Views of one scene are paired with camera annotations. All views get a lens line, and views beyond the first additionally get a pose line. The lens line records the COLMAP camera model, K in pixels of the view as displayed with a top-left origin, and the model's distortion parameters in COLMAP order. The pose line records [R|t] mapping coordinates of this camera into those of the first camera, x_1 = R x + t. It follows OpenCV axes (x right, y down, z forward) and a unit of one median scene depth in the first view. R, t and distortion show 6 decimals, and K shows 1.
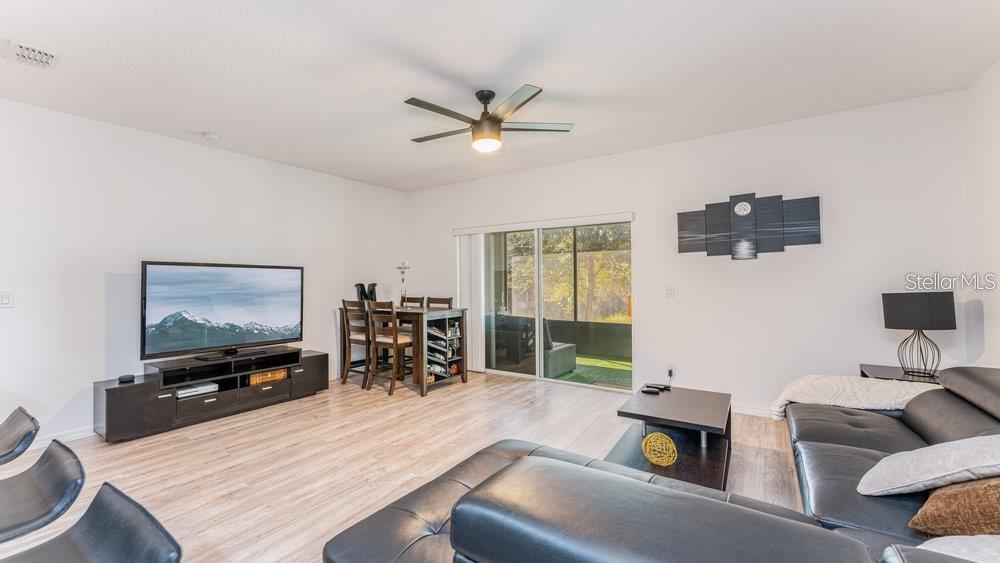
lens RADIAL K [[398.9, 0, 493.7], [0, 398.9, 280.4], [0, 0, 1]] dist [-0.000120, -0.000133]
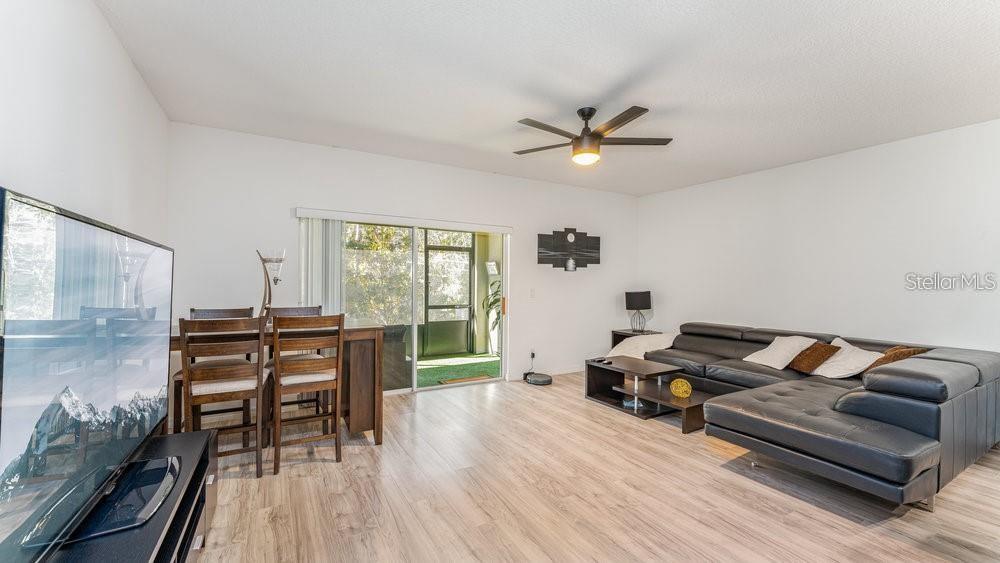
lens RADIAL K [[398.9, 0, 496.5], [0, 398.9, 278.2], [0, 0, 1]] dist [-0.000120, -0.000133]
pose [[0.442244, 0.020346, 0.896664, -0.857549], [-0.011668, 0.999789, -0.016931, 0.003376], [-0.896819, -0.002975, 0.442388, 0.582605]]
